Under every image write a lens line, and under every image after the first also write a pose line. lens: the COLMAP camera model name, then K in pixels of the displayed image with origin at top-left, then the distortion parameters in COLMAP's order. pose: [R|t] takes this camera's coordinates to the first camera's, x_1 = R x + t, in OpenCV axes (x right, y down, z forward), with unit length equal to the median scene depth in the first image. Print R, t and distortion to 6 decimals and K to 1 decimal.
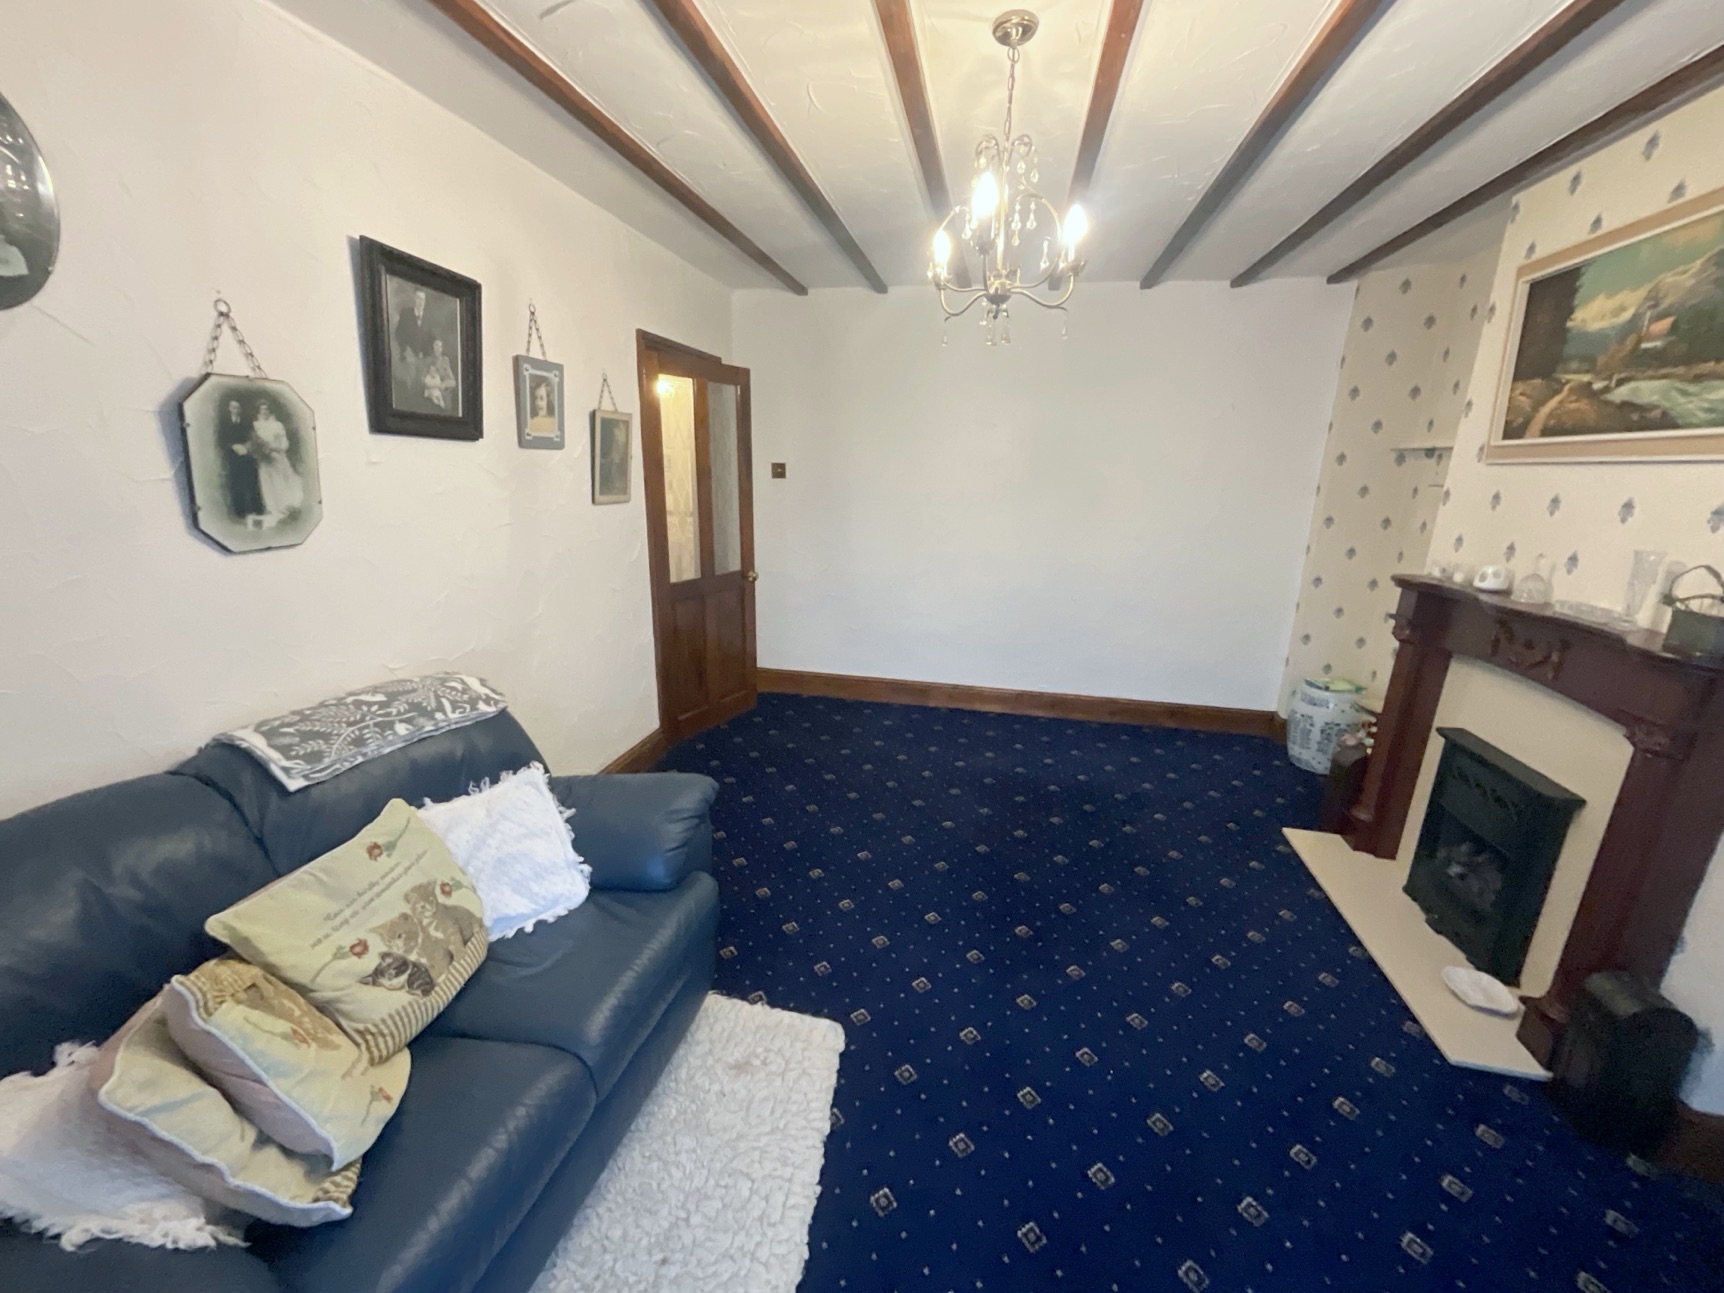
lens RADIAL K [[698.0, 0, 862.0], [0, 698.0, 646.5], [0, 0, 1]] dist [-0.002626, 0.000163]
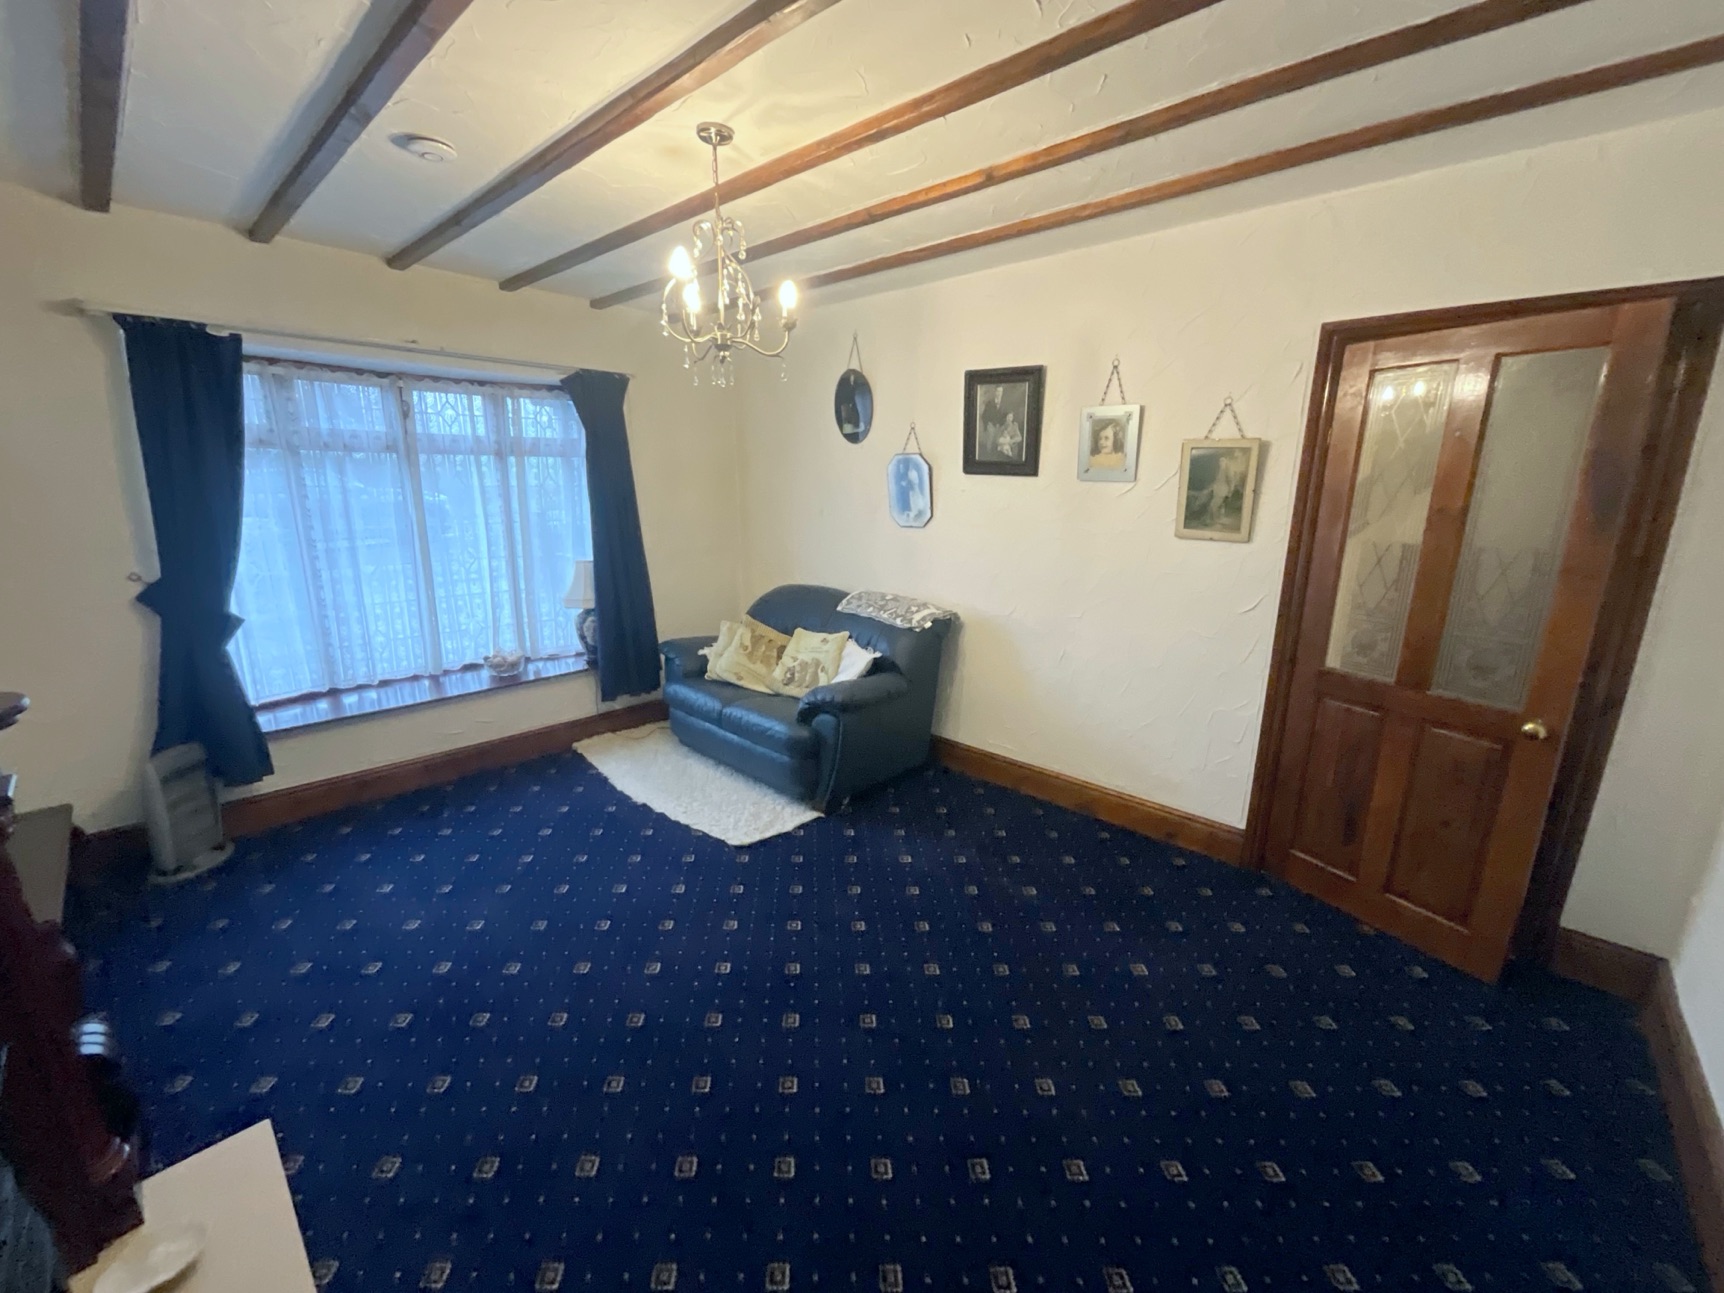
lens RADIAL K [[698.0, 0, 862.0], [0, 698.0, 646.5], [0, 0, 1]] dist [-0.002626, 0.000163]
pose [[-0.516083, 0.175509, -0.838364, 1.010475], [-0.240261, 0.909824, 0.338370, -0.429337], [0.822151, 0.376054, -0.427377, 1.653596]]
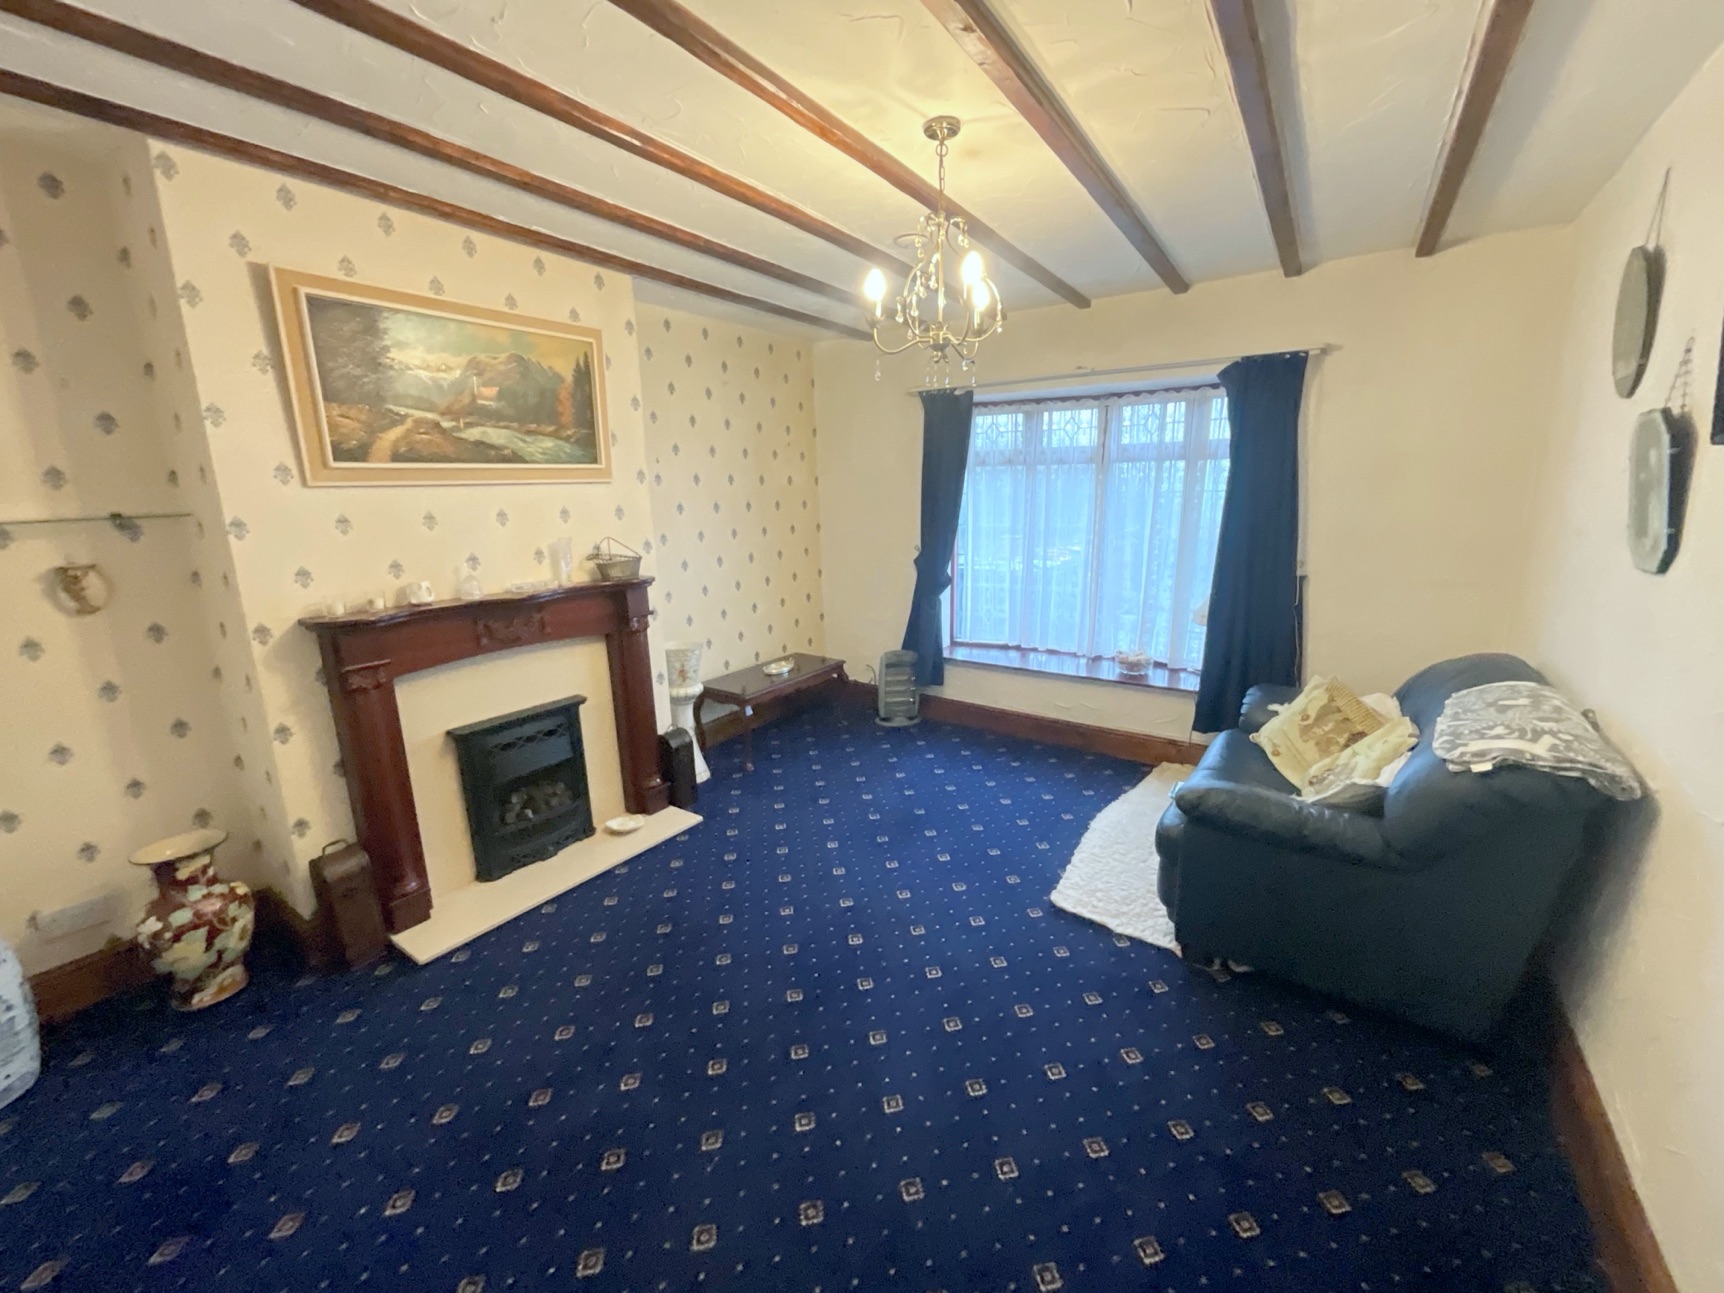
lens RADIAL K [[698.0, 0, 862.0], [0, 698.0, 646.5], [0, 0, 1]] dist [-0.002626, 0.000163]
pose [[-0.921716, -0.089891, 0.377305, -0.148103], [0.098152, 0.887054, 0.451111, -0.514659], [-0.375241, 0.452830, -0.808789, 1.925365]]
